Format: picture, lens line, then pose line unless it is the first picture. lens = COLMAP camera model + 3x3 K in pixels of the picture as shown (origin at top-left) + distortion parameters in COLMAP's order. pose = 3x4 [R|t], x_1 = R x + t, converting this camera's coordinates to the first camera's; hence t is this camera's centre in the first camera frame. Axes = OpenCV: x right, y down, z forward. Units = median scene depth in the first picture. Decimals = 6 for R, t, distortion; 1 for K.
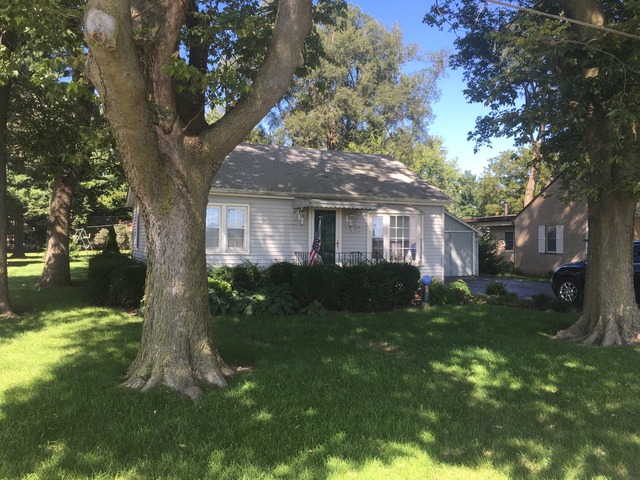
lens RADIAL K [[545.0, 0, 320.0], [0, 545.0, 240.0], [0, 0, 1]] dist [0.004694, 0.004642]
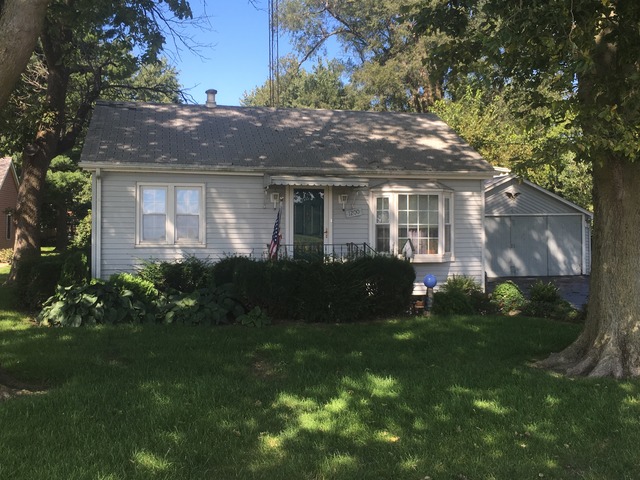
lens RADIAL K [[692.7, 0, 320.0], [0, 692.7, 240.0], [0, 0, 1]] dist [-0.000653, -0.017775]
pose [[0.979287, -0.006759, -0.202365, 0.213833], [0.010053, 0.999833, 0.015255, 0.002041], [0.202228, -0.016974, 0.979191, 0.047256]]
